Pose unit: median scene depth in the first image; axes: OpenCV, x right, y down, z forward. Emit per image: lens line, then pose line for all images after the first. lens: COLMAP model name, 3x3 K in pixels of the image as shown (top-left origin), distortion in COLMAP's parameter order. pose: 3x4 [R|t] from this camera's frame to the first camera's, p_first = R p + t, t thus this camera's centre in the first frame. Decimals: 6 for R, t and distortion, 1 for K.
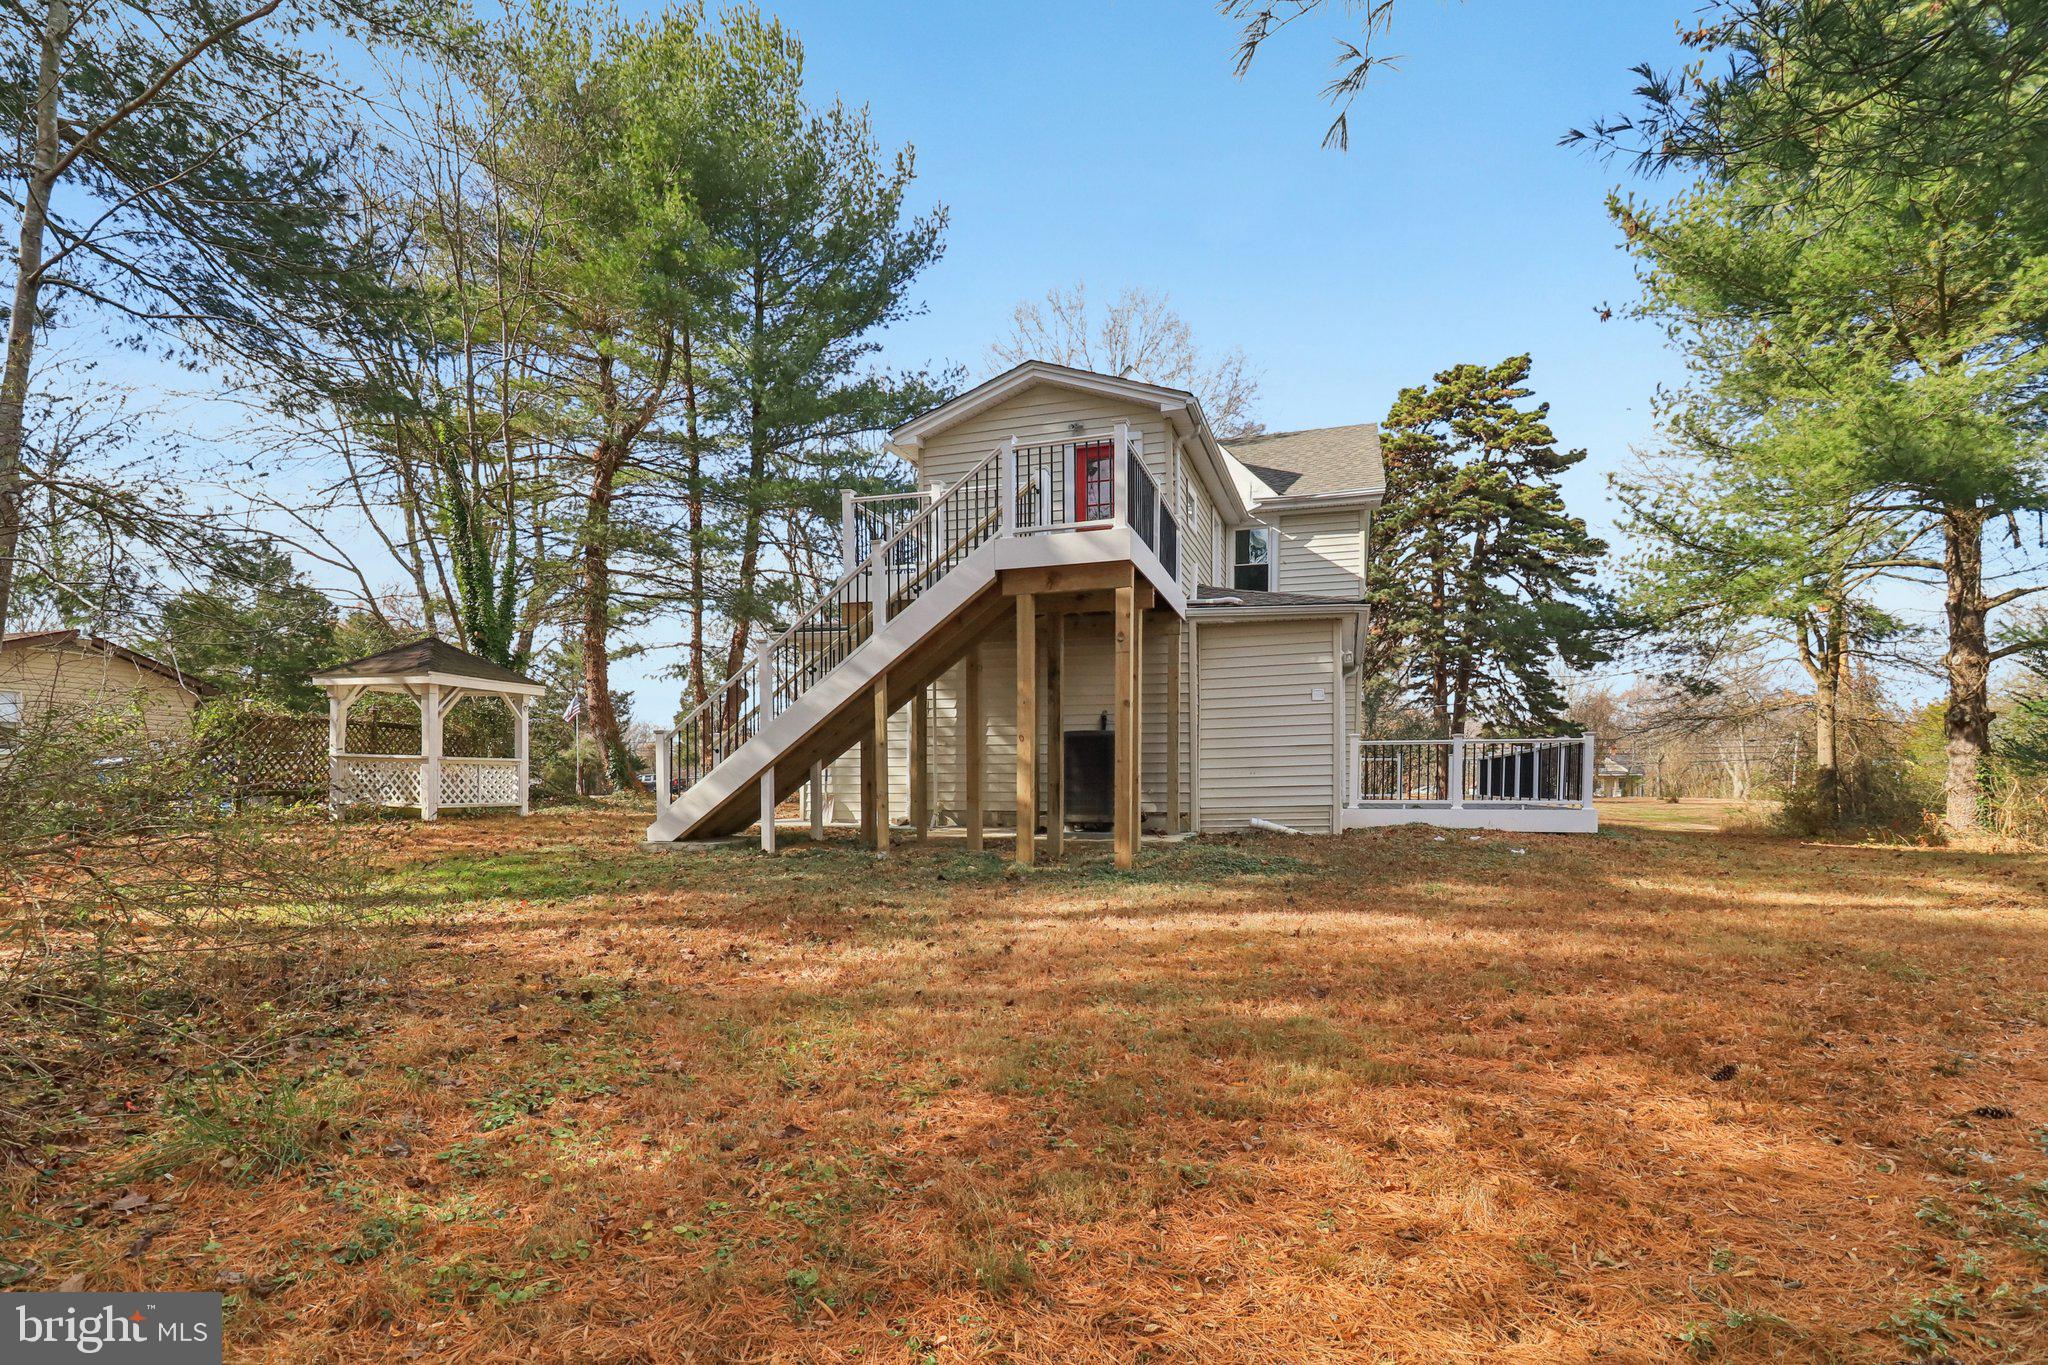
lens RADIAL K [[1031.6, 0, 1024.7], [0, 1031.6, 785.3], [0, 0, 1]] dist [-0.001137, -0.000141]
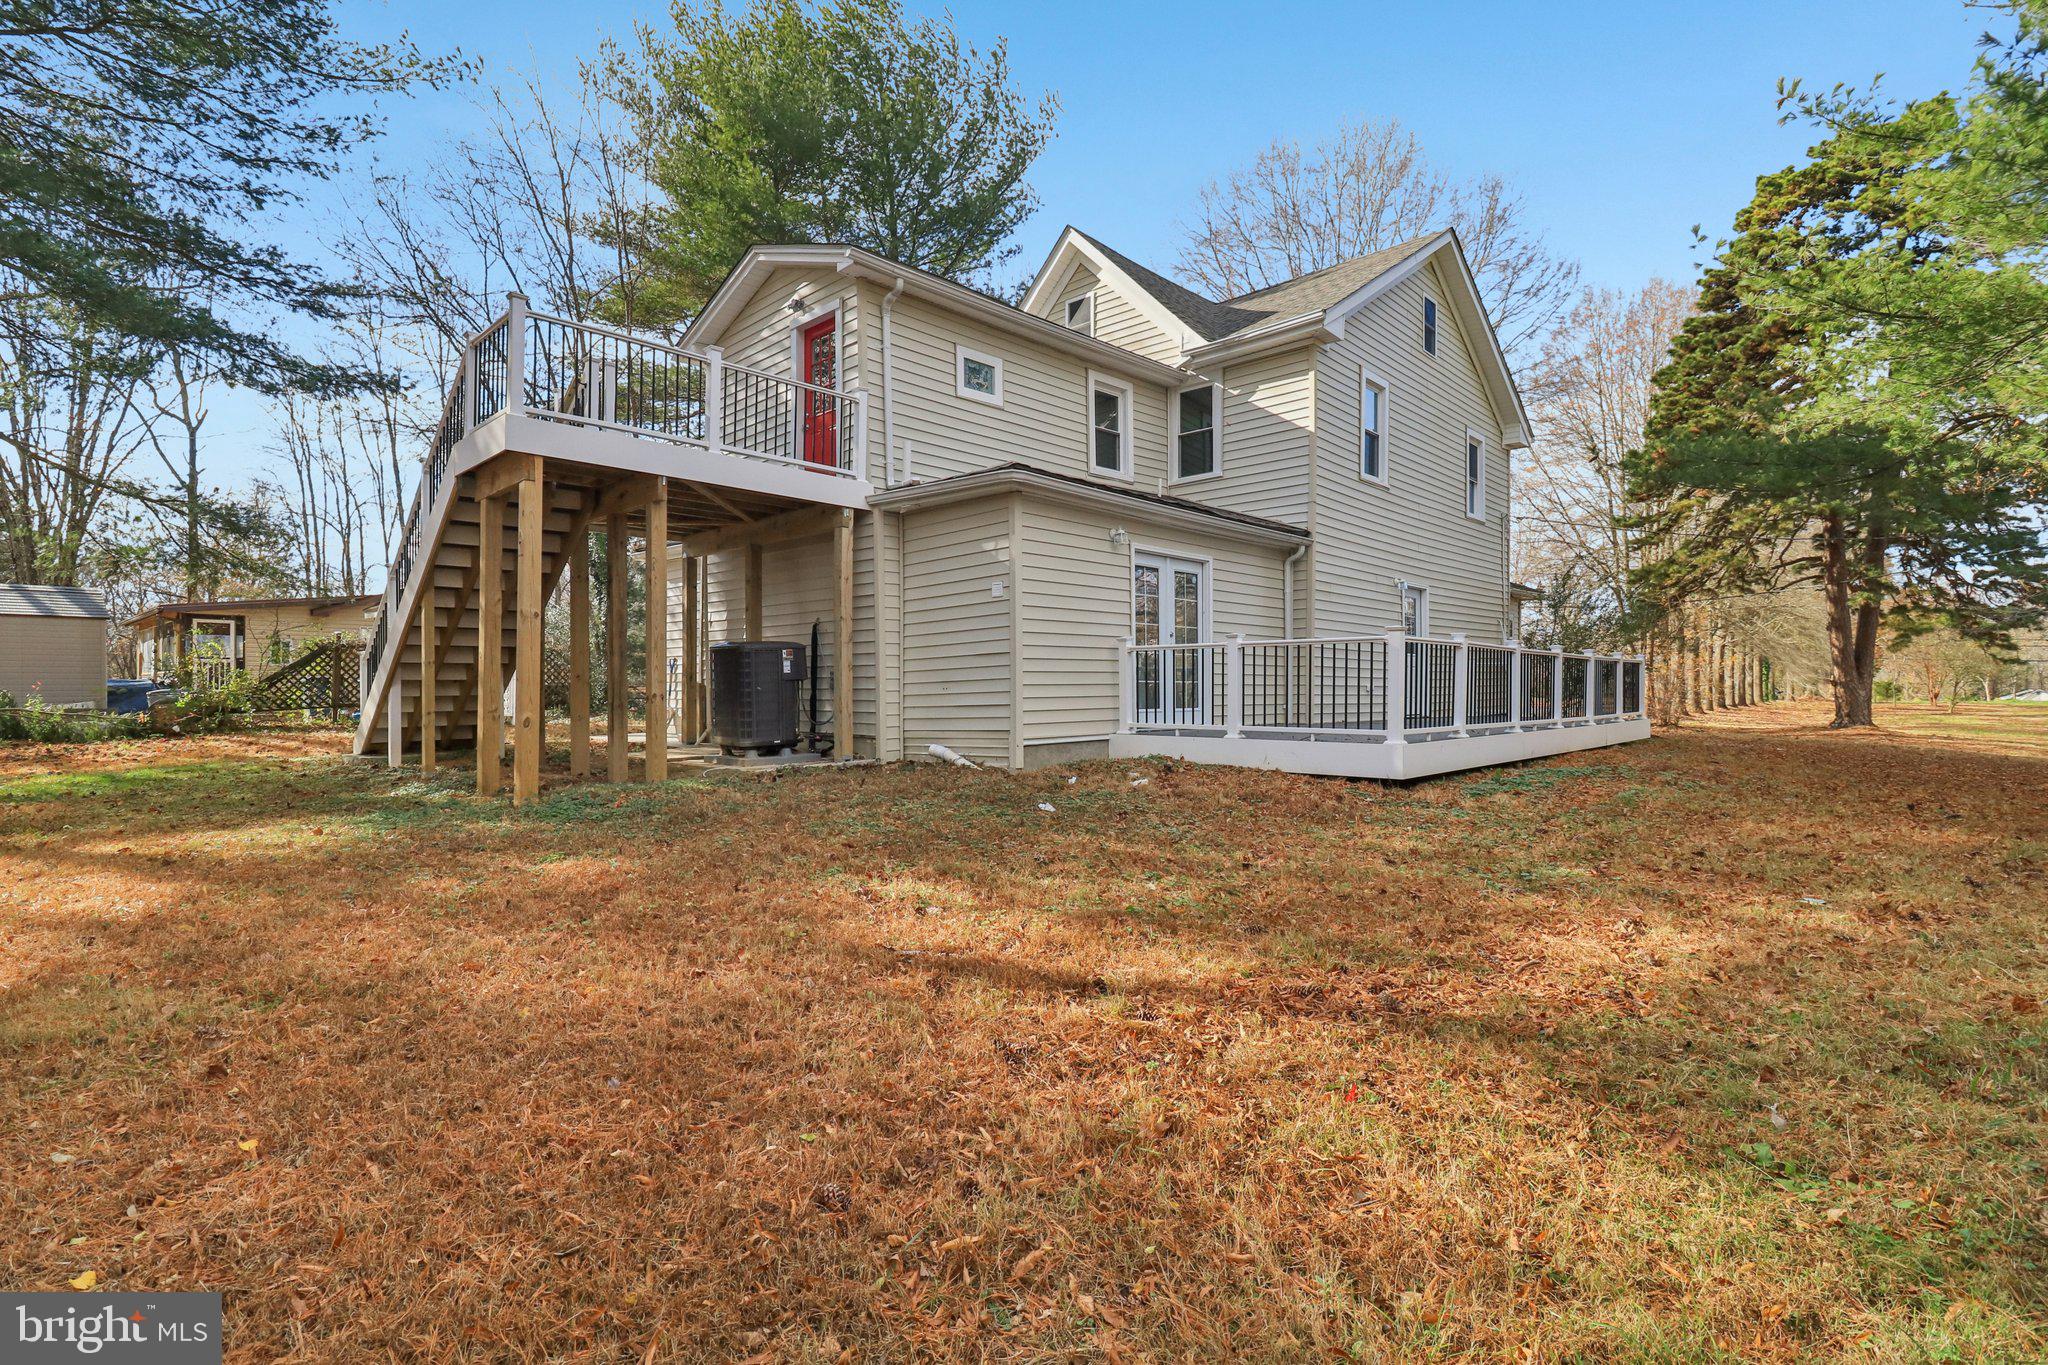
lens RADIAL K [[965.1, 0, 1024.0], [0, 965.1, 682.5], [0, 0, 1]] dist [-0.000692, -0.000177]
pose [[0.892917, -0.004301, -0.450201, 0.458184], [0.001716, 0.999980, -0.006151, -0.009105], [0.450219, 0.004720, 0.892906, 0.257867]]
